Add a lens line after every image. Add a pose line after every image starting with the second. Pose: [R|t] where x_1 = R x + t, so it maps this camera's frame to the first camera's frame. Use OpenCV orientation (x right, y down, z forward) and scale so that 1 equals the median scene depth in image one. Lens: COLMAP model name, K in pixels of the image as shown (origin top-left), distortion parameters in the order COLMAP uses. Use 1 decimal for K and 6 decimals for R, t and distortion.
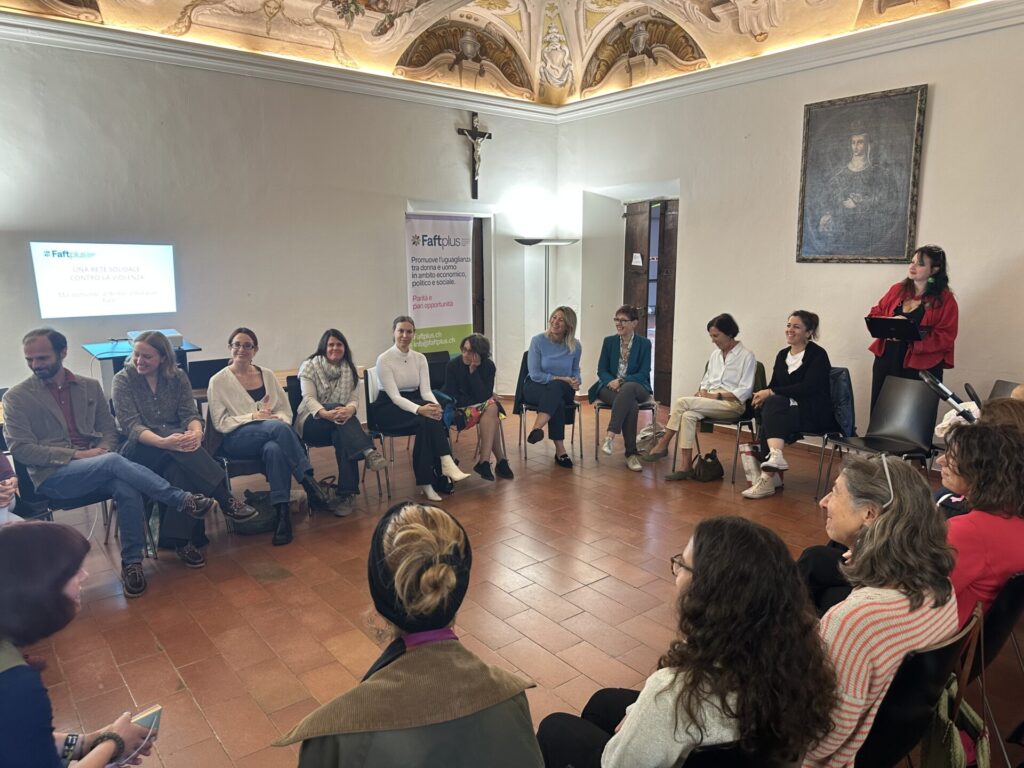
lens RADIAL K [[739.0, 0, 520.1], [0, 739.0, 392.9], [0, 0, 1]] dist [0.042763, -0.058397]
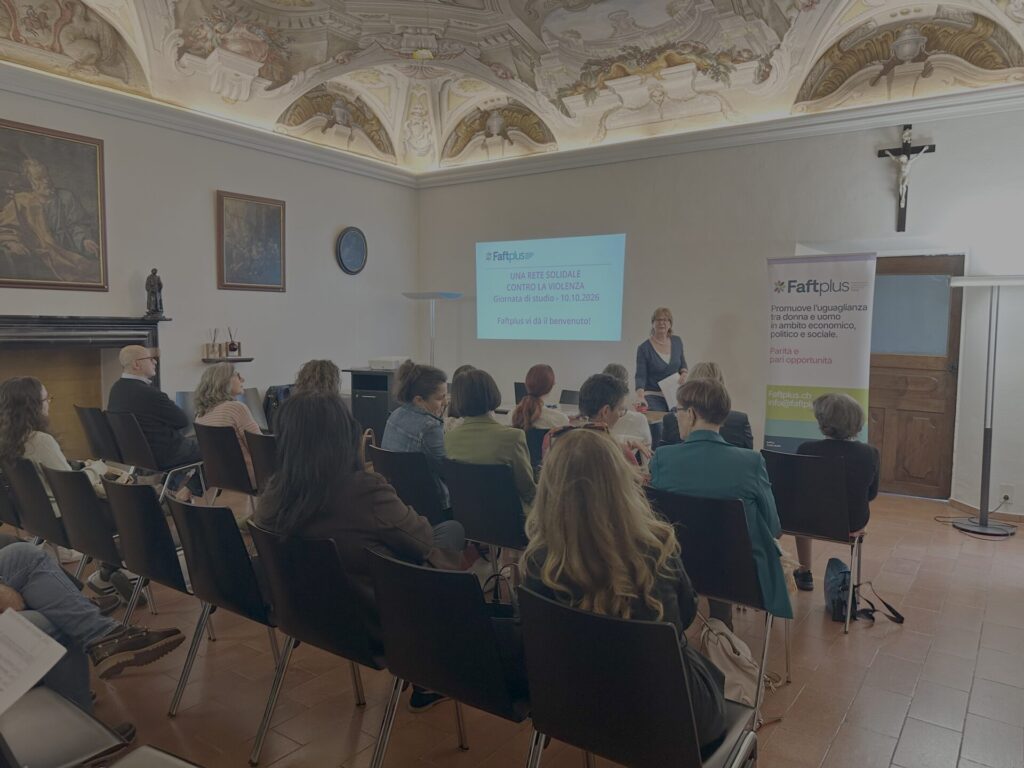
lens RADIAL K [[739.0, 0, 515.0], [0, 739.0, 389.7], [0, 0, 1]] dist [0.042763, -0.058397]
pose [[0.264480, 0.078257, -0.961211, 0.636473], [-0.190063, 0.981384, 0.027603, -0.045368], [0.945477, 0.175391, 0.274430, 0.455570]]
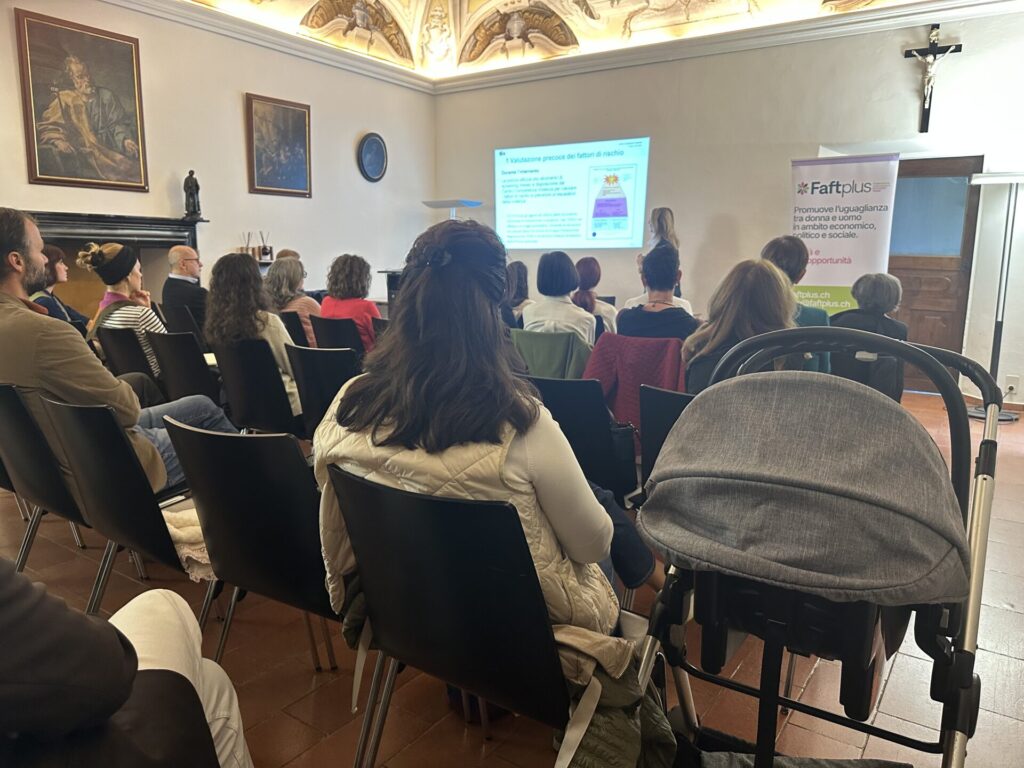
lens RADIAL K [[739.0, 0, 506.5], [0, 739.0, 384.5], [0, 0, 1]] dist [0.042763, -0.058397]
pose [[0.270920, 0.163714, -0.948578, 0.663459], [-0.189632, 0.975197, 0.114148, -0.002883], [0.943738, 0.148956, 0.295246, 0.400589]]
